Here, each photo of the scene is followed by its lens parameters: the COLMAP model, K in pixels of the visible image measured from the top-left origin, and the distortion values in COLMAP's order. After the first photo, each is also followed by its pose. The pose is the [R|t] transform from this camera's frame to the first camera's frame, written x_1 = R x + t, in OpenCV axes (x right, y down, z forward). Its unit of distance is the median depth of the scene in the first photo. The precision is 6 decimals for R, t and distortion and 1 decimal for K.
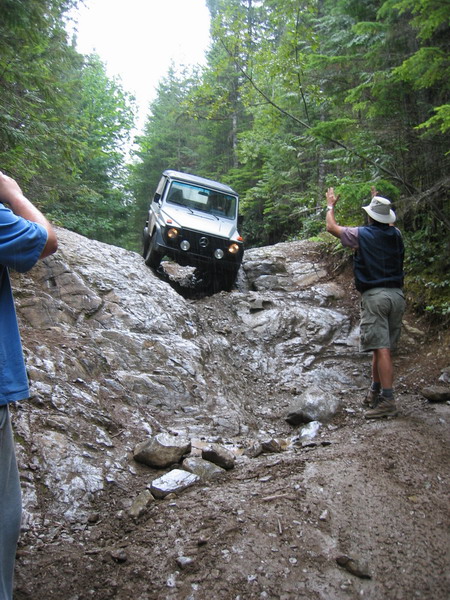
lens RADIAL K [[646.1, 0, 230.7], [0, 646.1, 303.6], [0, 0, 1]] dist [-0.094348, 0.008599]
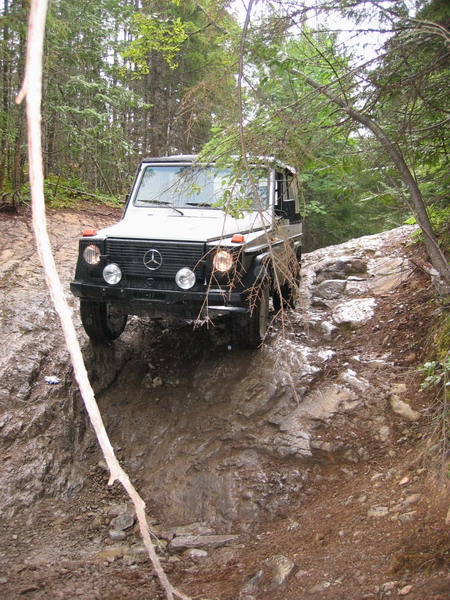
lens RADIAL K [[645.1, 0, 225.0], [0, 645.1, 300.0], [0, 0, 1]] dist [-0.106928, 0.038198]
pose [[0.888519, -0.021663, -0.458328, 0.389565], [0.034276, 0.999228, 0.019219, -0.057070], [0.457557, -0.032786, 0.888576, 0.489341]]
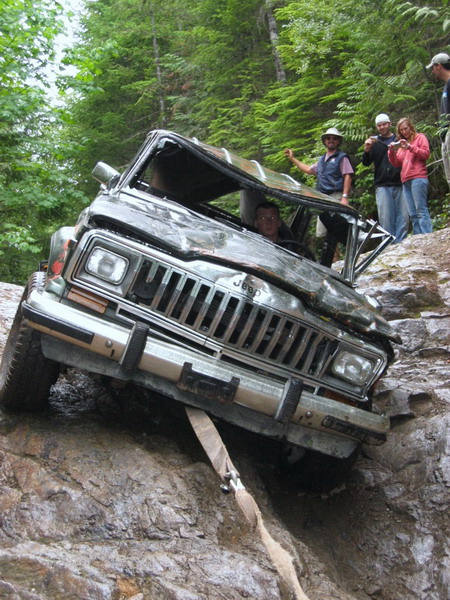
lens RADIAL K [[1286.1, 0, 225.0], [0, 1286.1, 300.0], [0, 0, 1]] dist [-0.076022, -0.117930]
pose [[0.991758, -0.118404, -0.048953, -0.018581], [0.115913, 0.991952, -0.050943, -0.039312], [0.054590, 0.044849, 0.997501, 0.249897]]
